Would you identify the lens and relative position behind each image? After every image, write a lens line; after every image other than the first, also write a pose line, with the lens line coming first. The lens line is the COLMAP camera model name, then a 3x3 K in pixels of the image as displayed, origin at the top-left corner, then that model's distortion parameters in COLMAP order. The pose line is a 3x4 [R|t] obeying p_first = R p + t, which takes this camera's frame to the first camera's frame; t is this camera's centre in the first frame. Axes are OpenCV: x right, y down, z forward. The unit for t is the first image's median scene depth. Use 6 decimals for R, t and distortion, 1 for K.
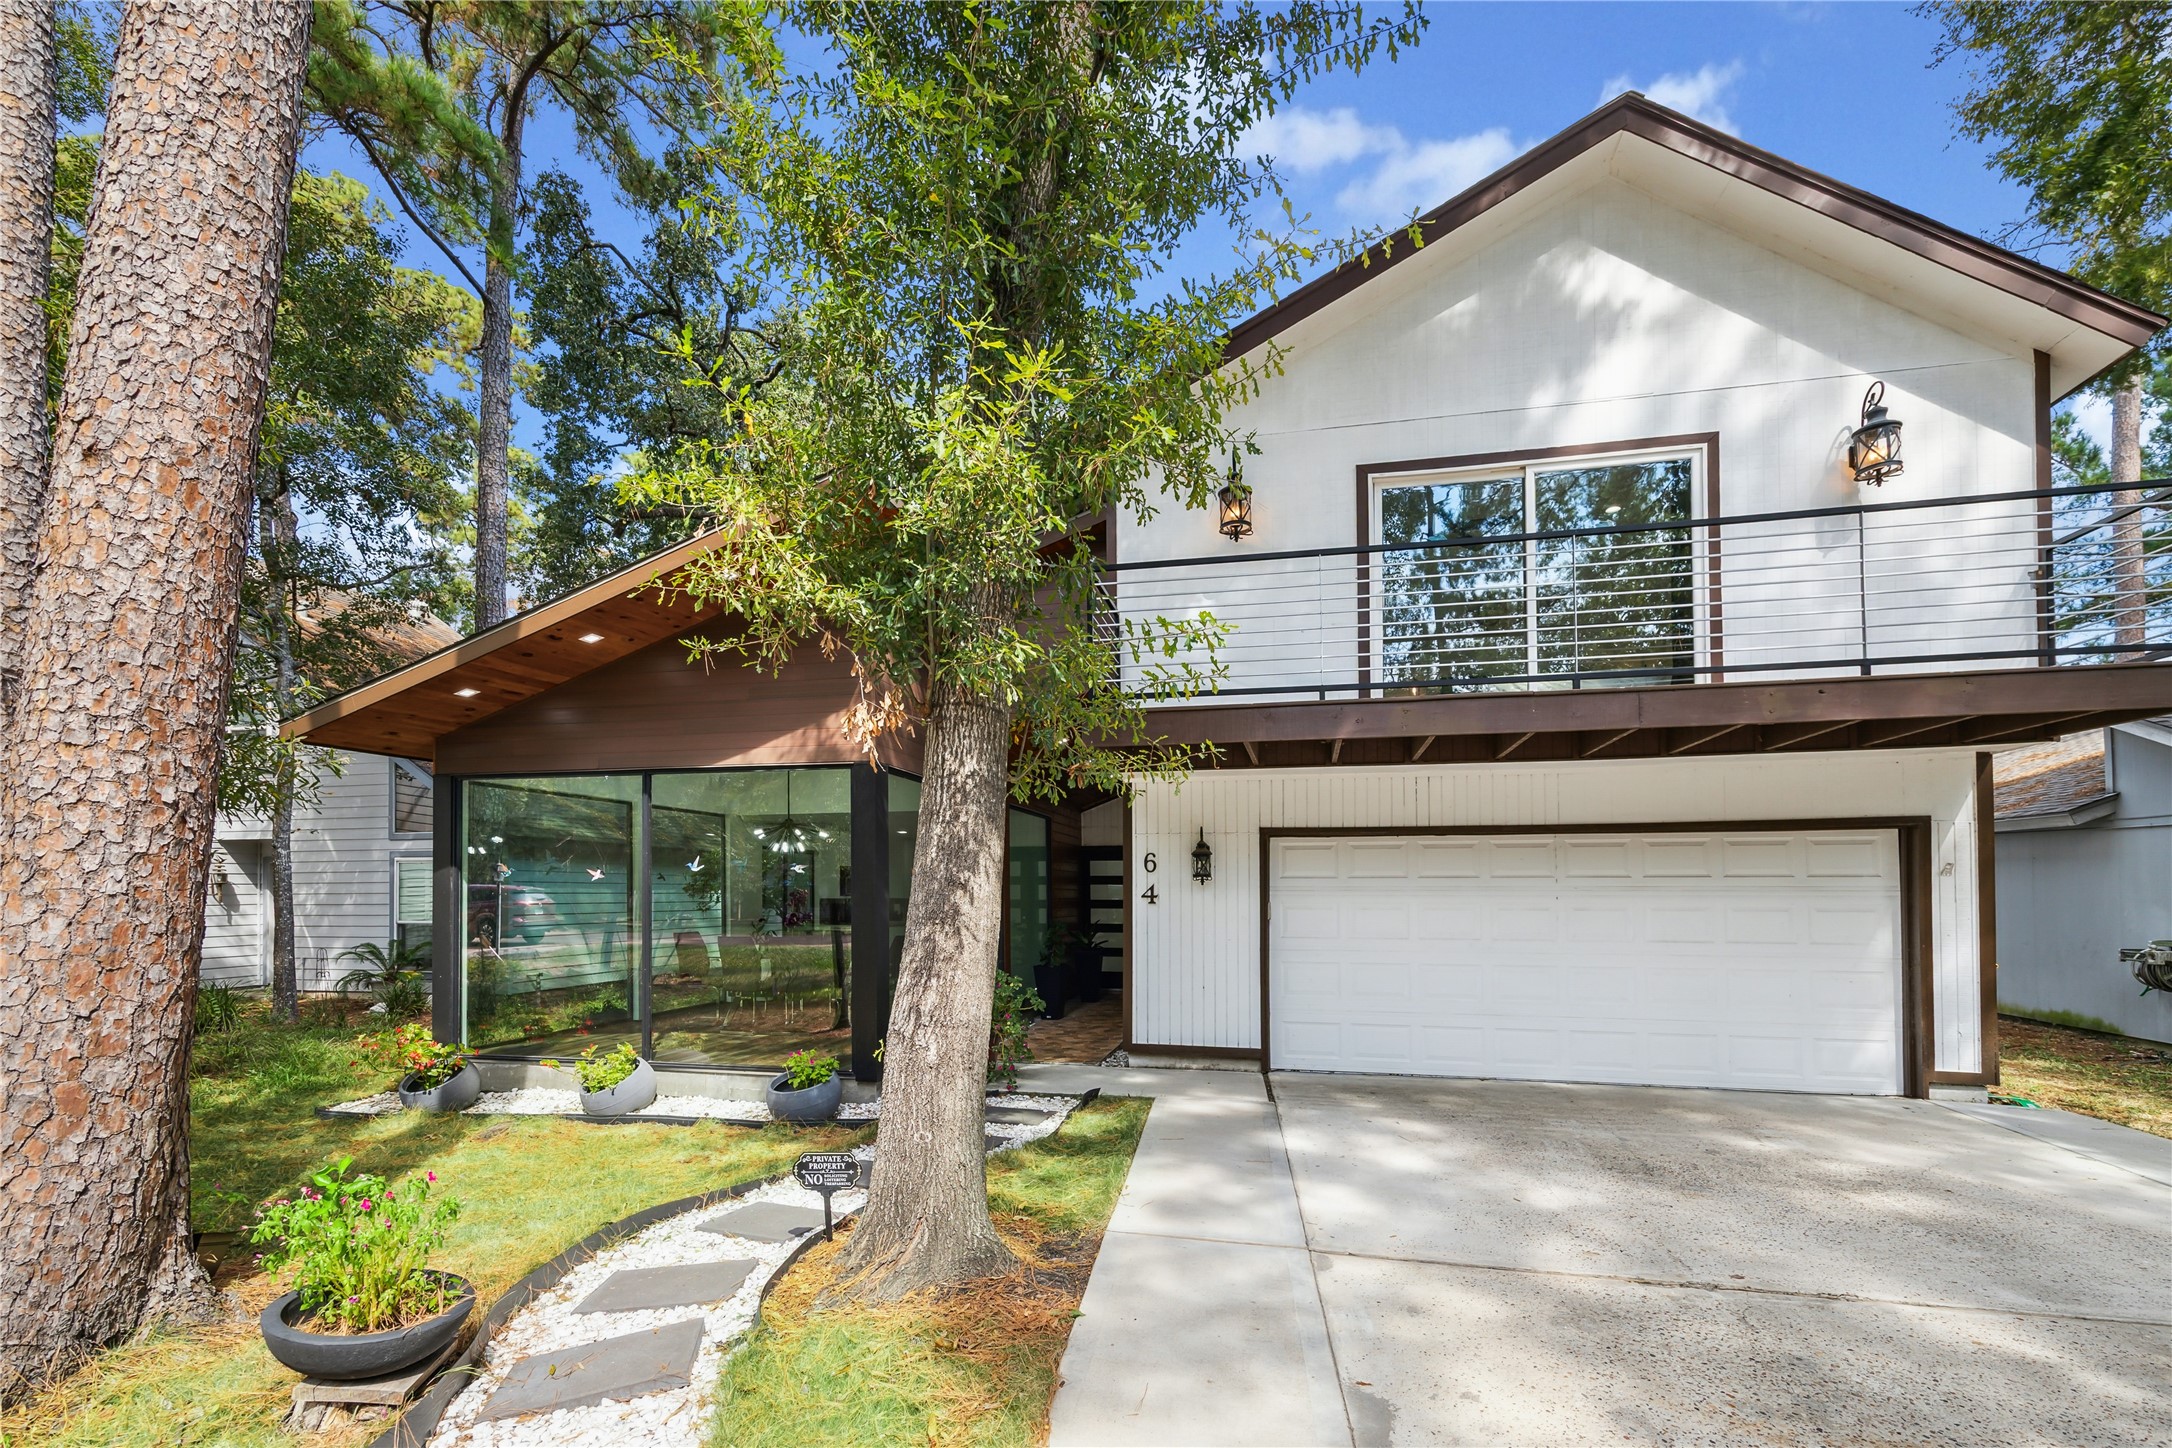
lens RADIAL K [[852.9, 0, 1086.6], [0, 852.9, 716.6], [0, 0, 1]] dist [0.009665, -0.000192]
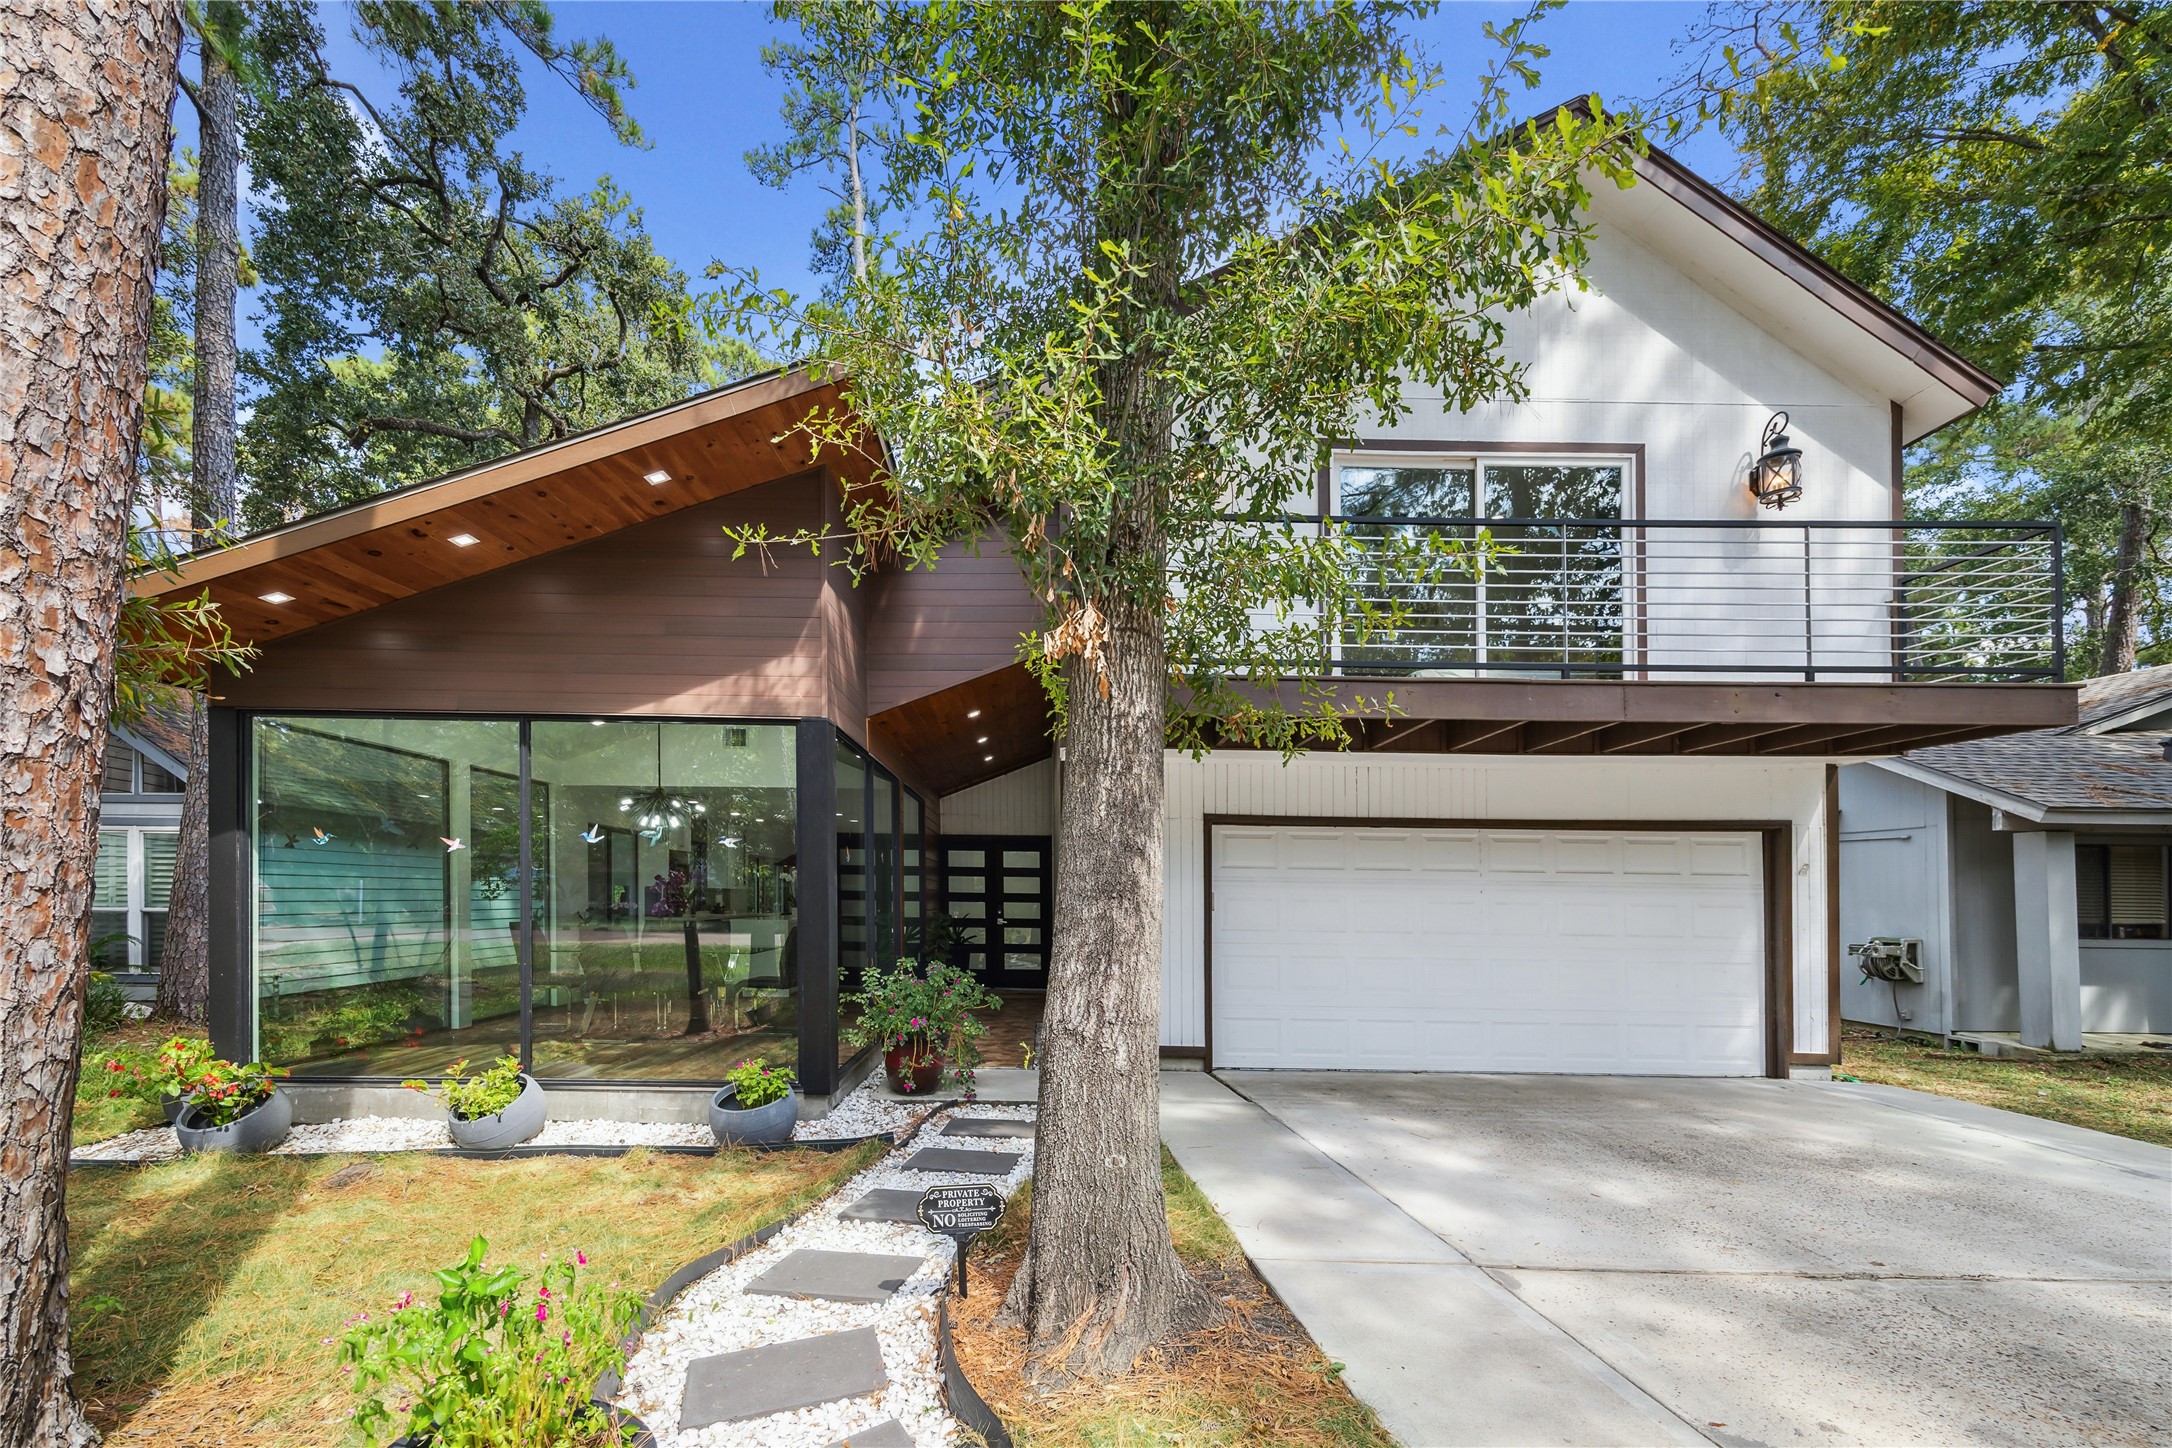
lens RADIAL K [[896.3, 0, 1083.7], [0, 896.3, 727.2], [0, 0, 1]] dist [0.010299, -0.000416]
pose [[0.980134, 0.047196, 0.192641, -0.171350], [-0.052060, 0.998438, 0.020260, 0.030653], [-0.191384, -0.029886, 0.981060, 0.084055]]
